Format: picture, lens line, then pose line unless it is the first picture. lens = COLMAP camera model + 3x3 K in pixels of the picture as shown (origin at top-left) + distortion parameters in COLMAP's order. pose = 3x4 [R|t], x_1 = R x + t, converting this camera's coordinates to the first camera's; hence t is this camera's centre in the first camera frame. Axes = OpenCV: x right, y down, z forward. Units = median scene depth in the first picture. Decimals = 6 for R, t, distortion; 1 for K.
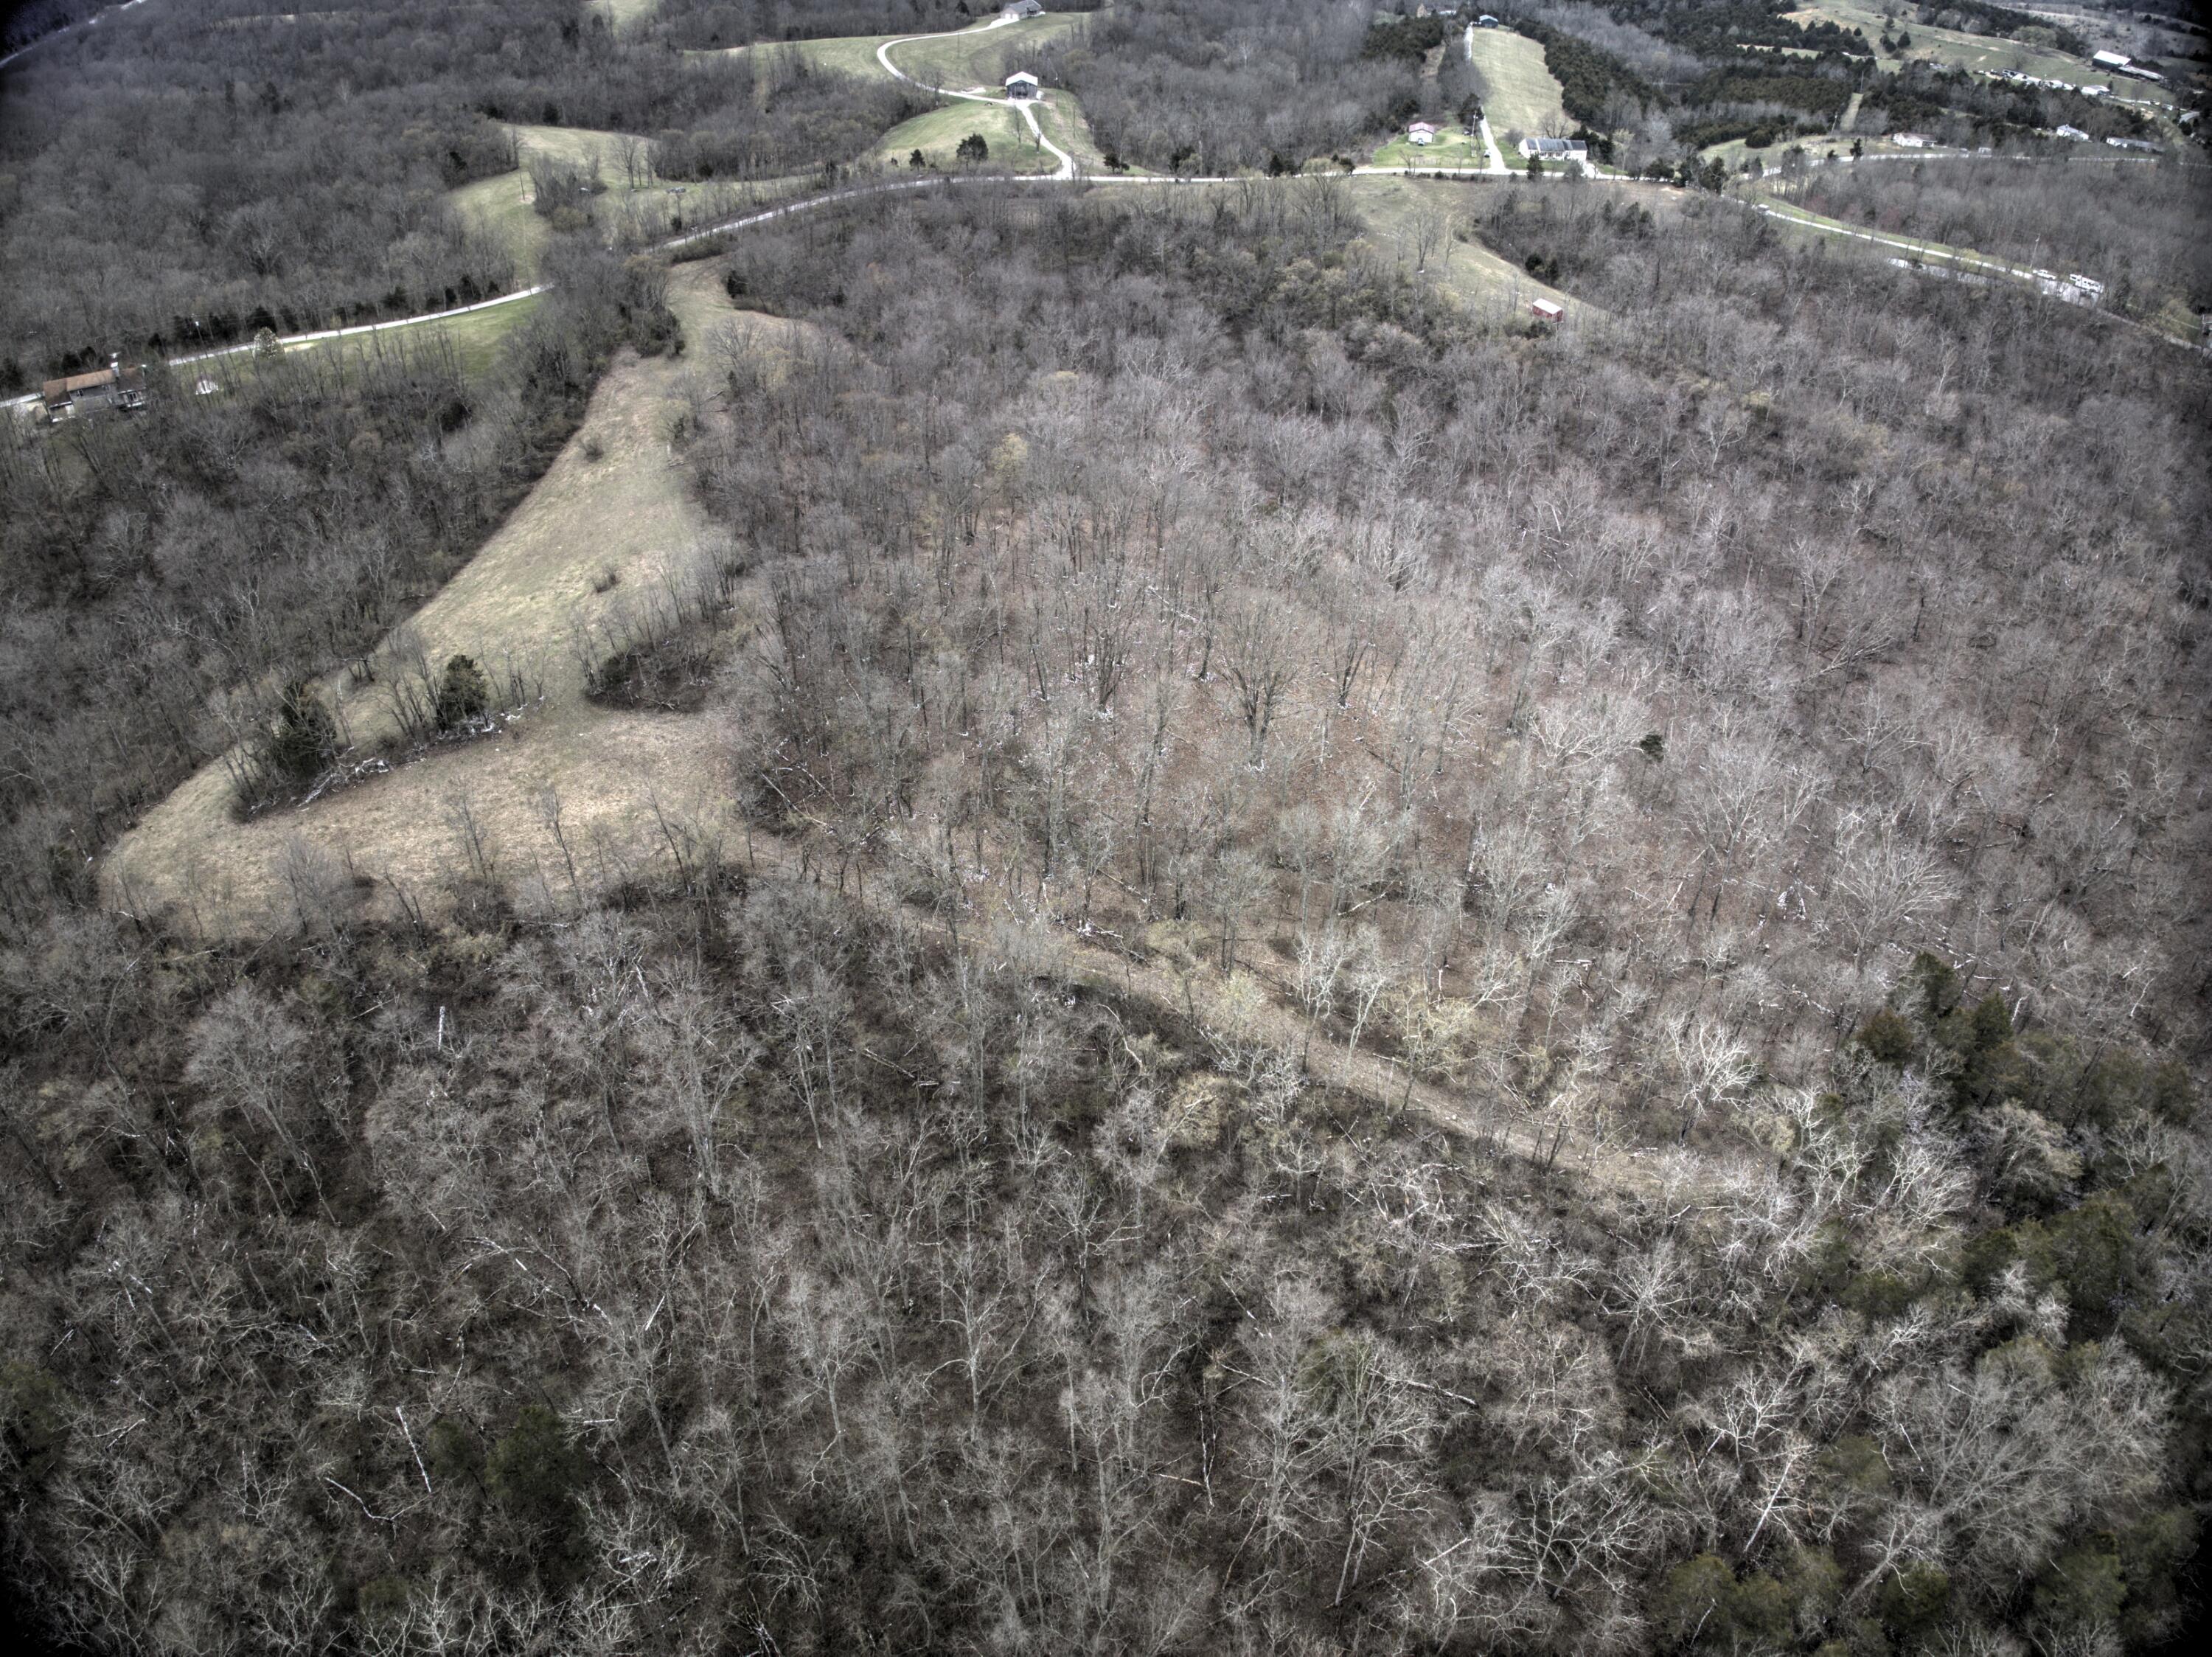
lens RADIAL K [[1549.3, 0, 1111.4], [0, 1549.3, 822.3], [0, 0, 1]] dist [-0.097159, -0.020923]
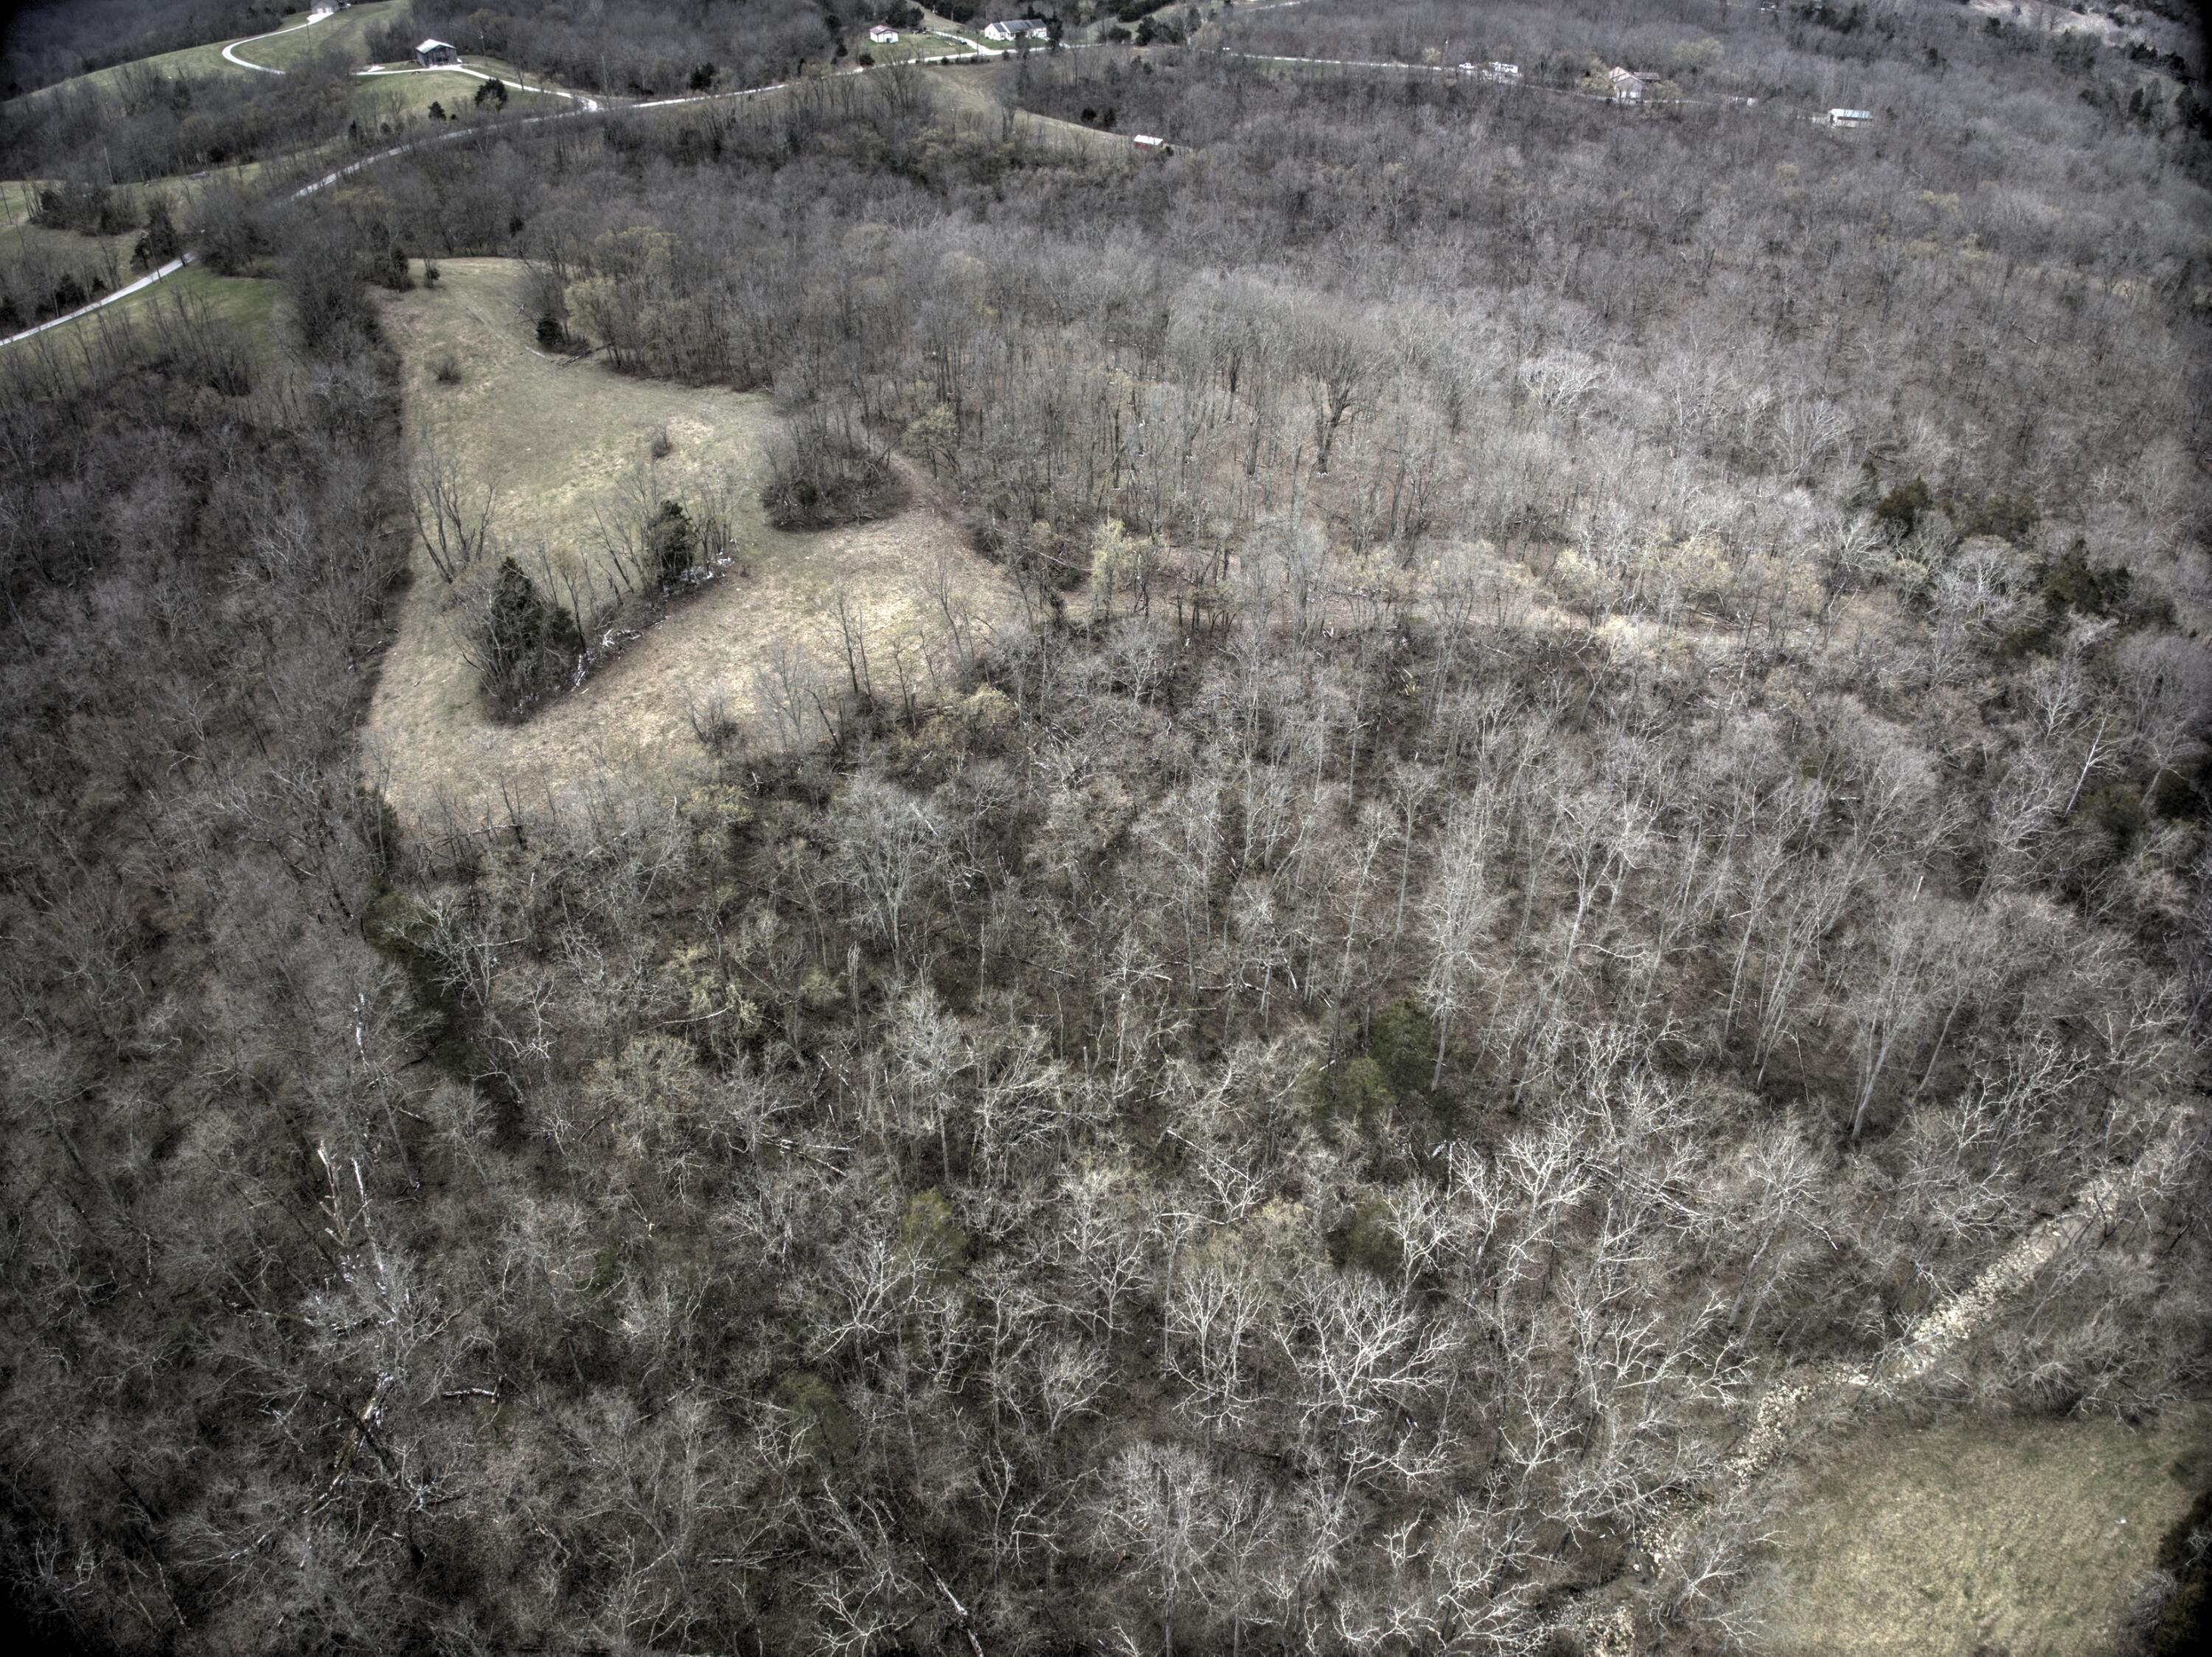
lens RADIAL K [[1549.3, 0, 1105.7], [0, 1549.3, 826.2], [0, 0, 1]] dist [-0.097159, -0.020923]
pose [[0.859858, -0.300521, 0.412713, -0.329842], [0.298186, 0.951802, 0.071814, 0.045898], [-0.414403, 0.061315, 0.908026, 0.034647]]
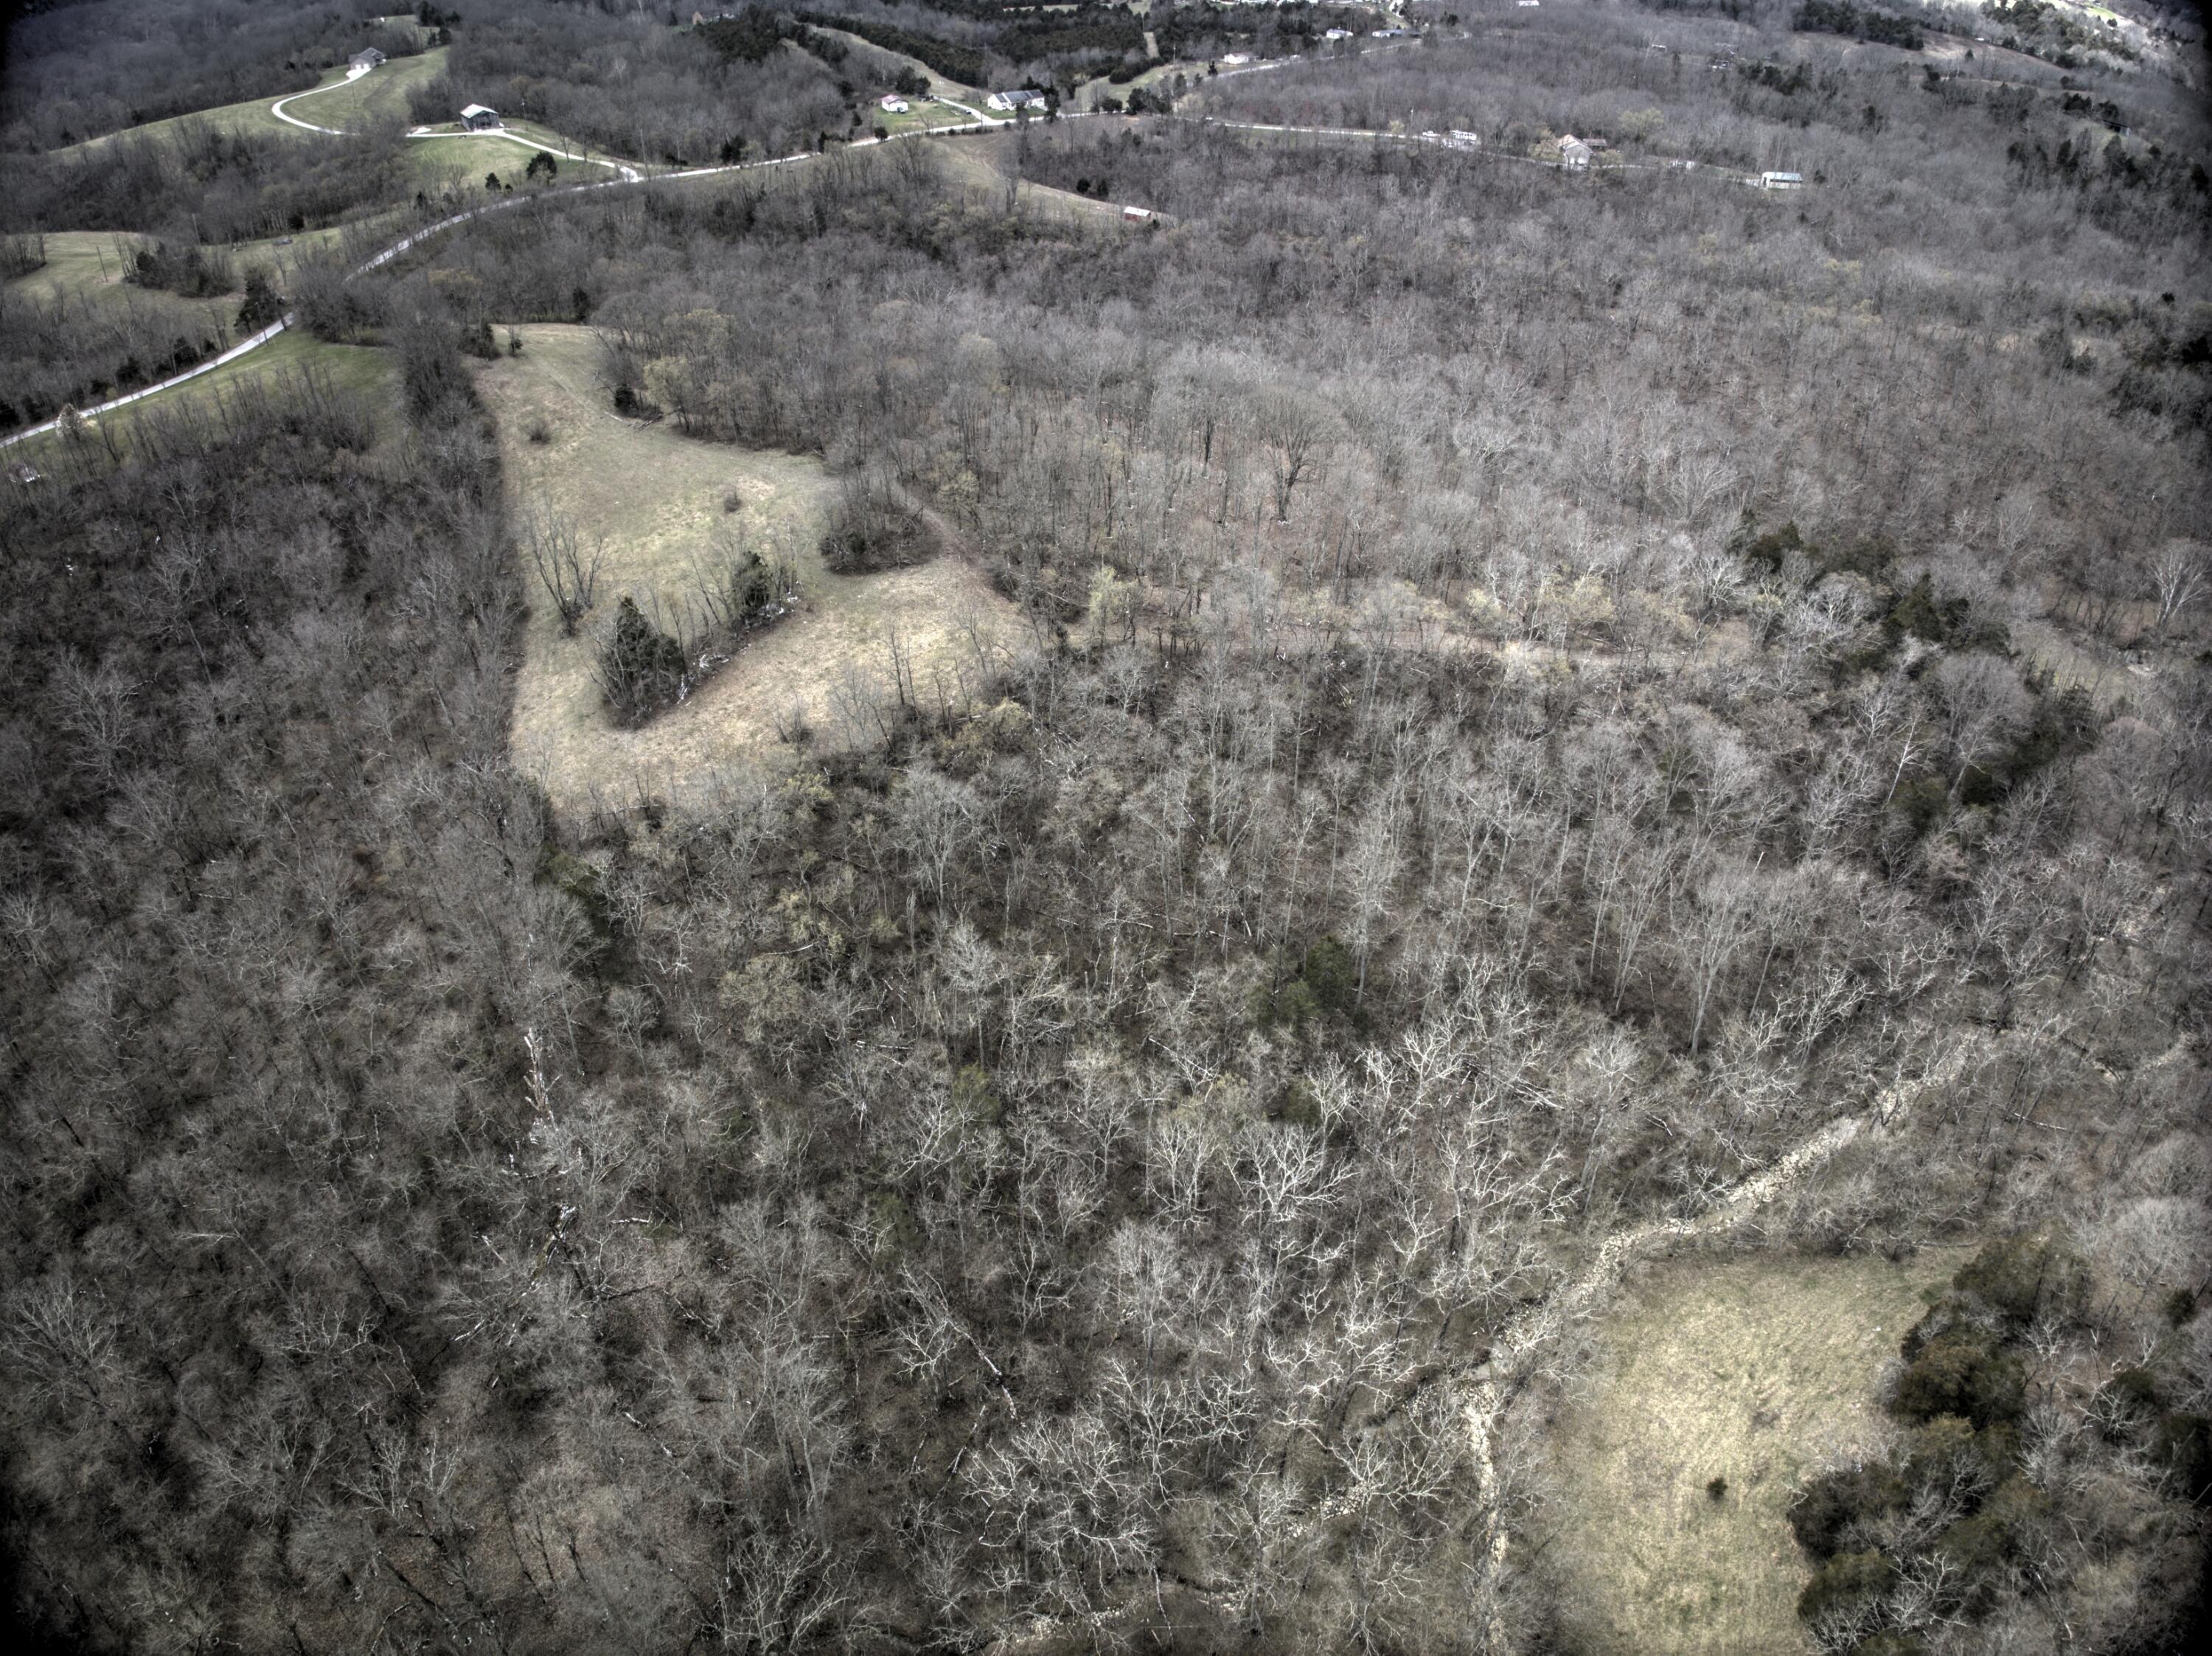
lens RADIAL K [[1549.1, 0, 1102.8], [0, 1549.1, 826.9], [0, 0, 1]] dist [-0.097159, -0.020923]
pose [[0.858328, -0.296741, 0.418590, -0.383008], [0.299147, 0.952215, 0.061623, 0.049141], [-0.416874, 0.072327, 0.906082, -0.070928]]
